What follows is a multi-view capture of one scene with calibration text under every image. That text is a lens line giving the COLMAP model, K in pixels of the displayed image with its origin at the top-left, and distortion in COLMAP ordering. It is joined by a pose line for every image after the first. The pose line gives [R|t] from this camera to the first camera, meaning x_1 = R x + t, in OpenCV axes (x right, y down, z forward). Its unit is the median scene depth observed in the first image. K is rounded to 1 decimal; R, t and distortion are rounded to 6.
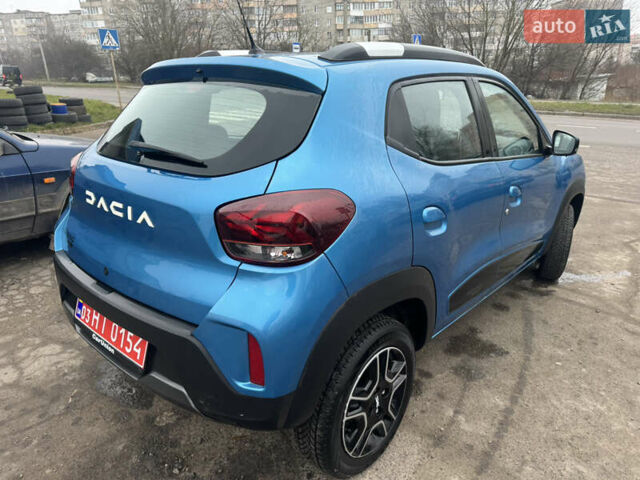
lens RADIAL K [[454.4, 0, 306.8], [0, 454.4, 240.8], [0, 0, 1]] dist [-0.002985, -0.004658]
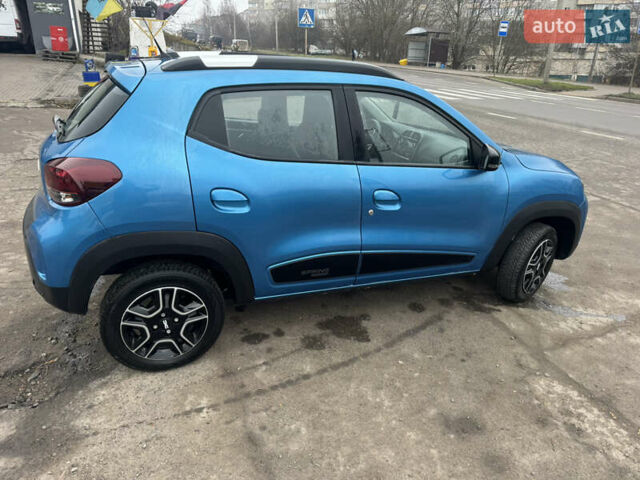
lens RADIAL K [[441.4, 0, 311.6], [0, 441.4, 240.4], [0, 0, 1]] dist [0.047292, -0.057874]
pose [[0.900286, 0.203678, -0.384708, 0.926664], [-0.182749, 0.978973, 0.090636, -0.085323], [0.395079, -0.011293, 0.918578, -0.045779]]
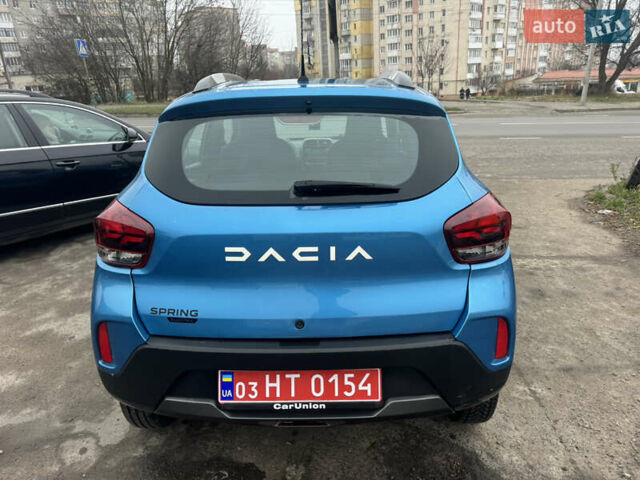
lens RADIAL K [[456.2, 0, 320.1], [0, 456.2, 243.2], [0, 0, 1]] dist [0.048315, -0.050610]
pose [[0.752891, -0.229653, 0.616777, -0.822510], [0.236198, 0.968998, 0.072478, -0.129459], [-0.614301, 0.091113, 0.783794, 0.214345]]
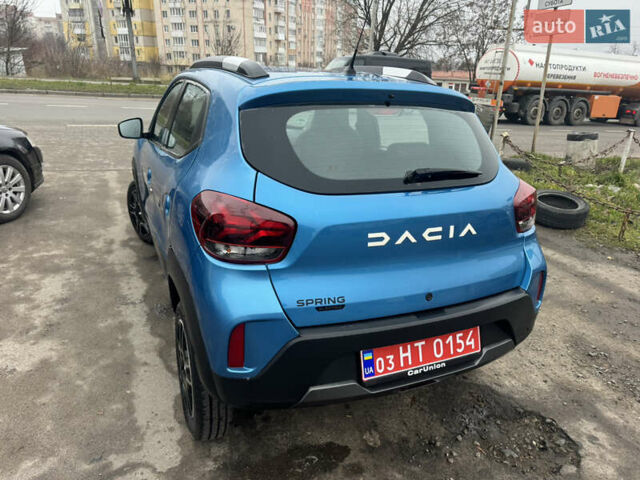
lens RADIAL K [[456.2, 0, 320.1], [0, 456.2, 243.2], [0, 0, 1]] dist [0.048315, -0.050610]
pose [[0.402893, -0.299515, 0.864851, -1.228021], [0.253419, 0.944500, 0.209043, -0.286376], [-0.879463, 0.134948, 0.456435, 0.640494]]
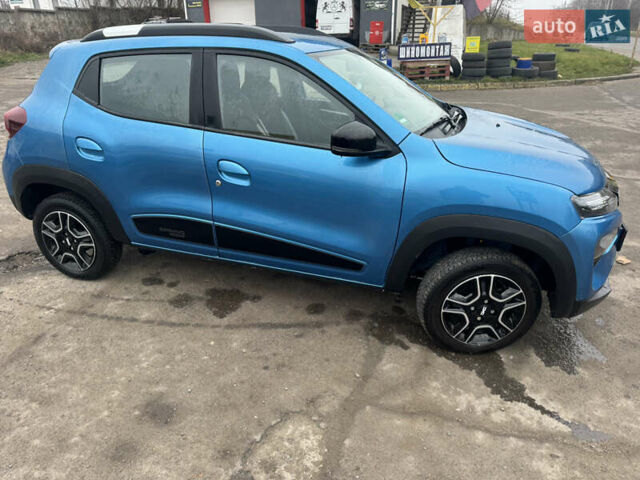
lens RADIAL K [[441.4, 0, 311.6], [0, 441.4, 240.4], [0, 0, 1]] dist [0.047292, -0.057874]
pose [[0.411433, 0.372138, -0.832007, 1.812111], [-0.286904, 0.919323, 0.269317, -0.353387], [0.865106, 0.127901, 0.485008, 0.894714]]
